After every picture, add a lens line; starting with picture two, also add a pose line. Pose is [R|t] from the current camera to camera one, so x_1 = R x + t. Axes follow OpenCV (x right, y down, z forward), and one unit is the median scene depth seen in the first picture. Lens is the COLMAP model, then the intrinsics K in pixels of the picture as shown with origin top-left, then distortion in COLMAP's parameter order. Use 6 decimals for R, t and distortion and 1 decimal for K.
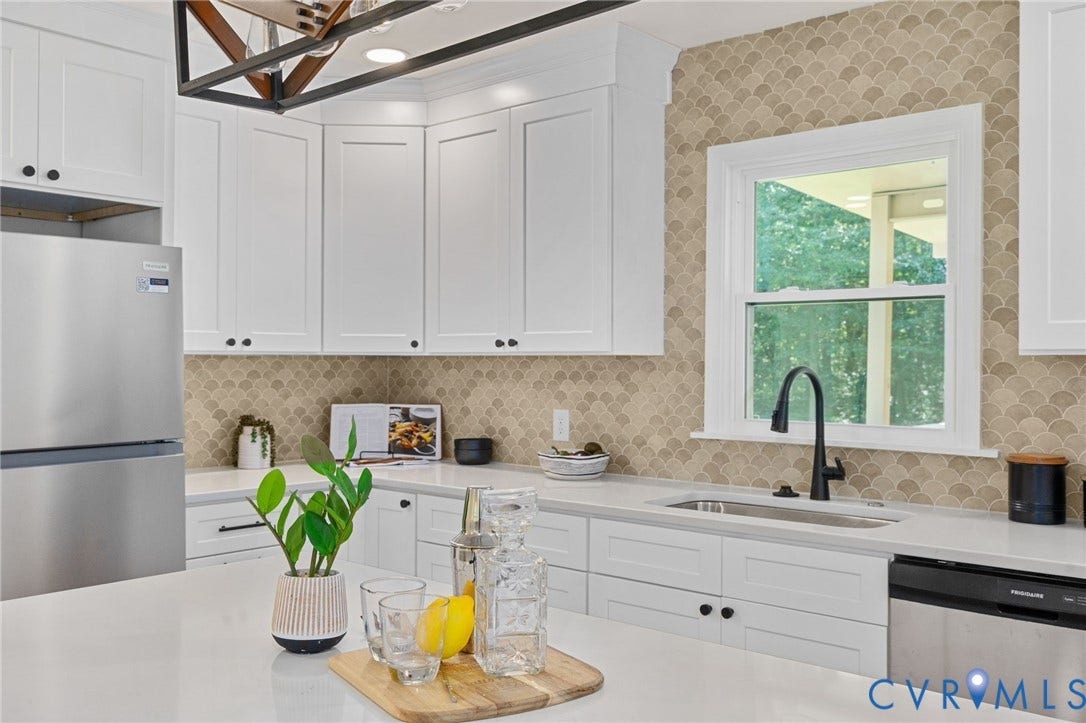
lens RADIAL K [[987.5, 0, 554.6], [0, 987.5, 357.2], [0, 0, 1]] dist [-0.001444, -0.004379]
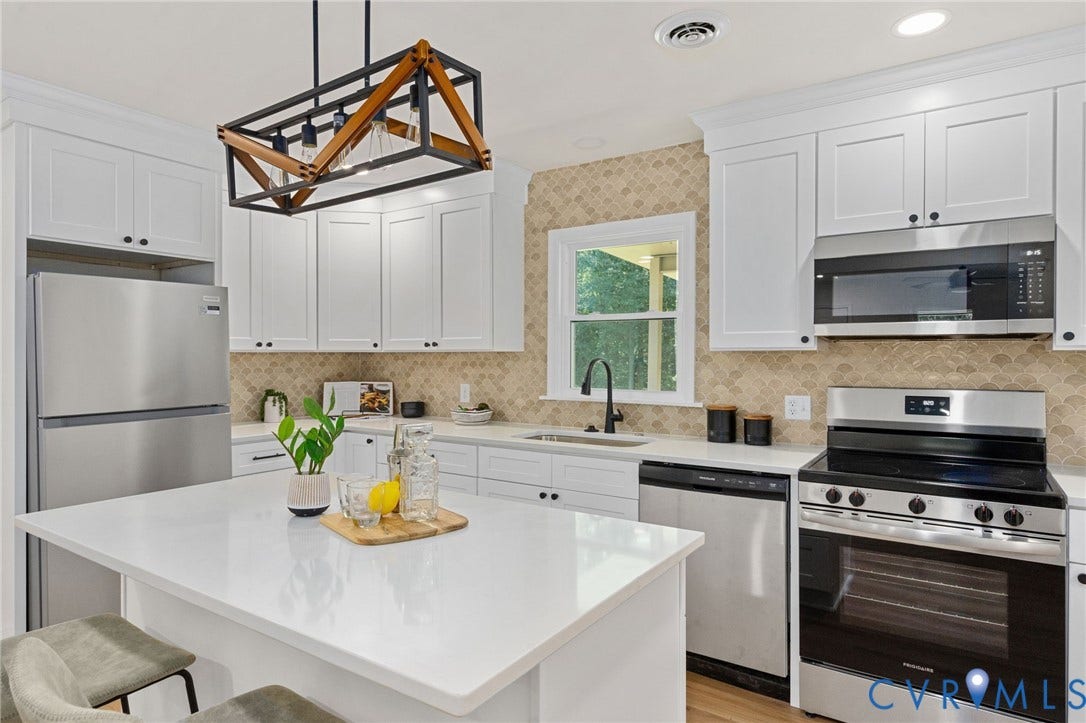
lens RADIAL K [[635.9, 0, 552.9], [0, 635.9, 357.4], [0, 0, 1]] dist [-0.000901, 0.004245]
pose [[0.992783, -0.005295, 0.119811, 0.031467], [0.004214, 0.999948, 0.009274, -0.001706], [-0.119854, -0.008702, 0.992753, -0.114157]]
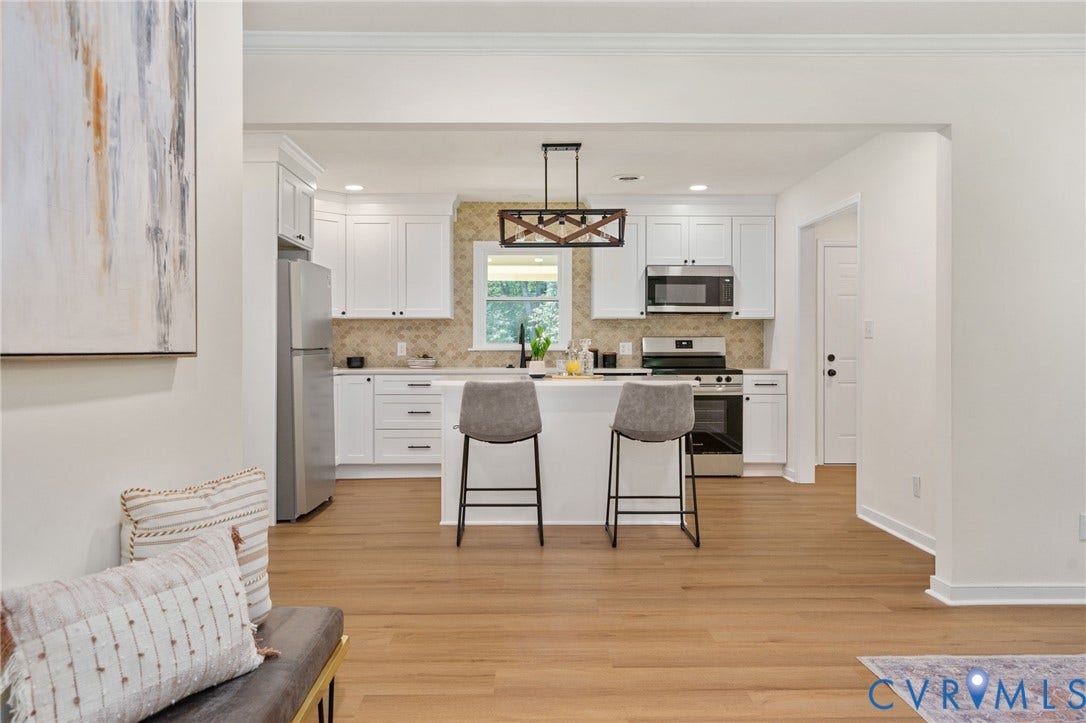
lens RADIAL K [[1062.9, 0, 538.0], [0, 1062.9, 359.8], [0, 0, 1]] dist [0.011232, 0.000000]
pose [[0.707586, -0.011570, 0.706532, -1.918517], [0.003005, 0.999906, 0.013365, 0.076103], [-0.706621, -0.007333, 0.707555, -1.262999]]
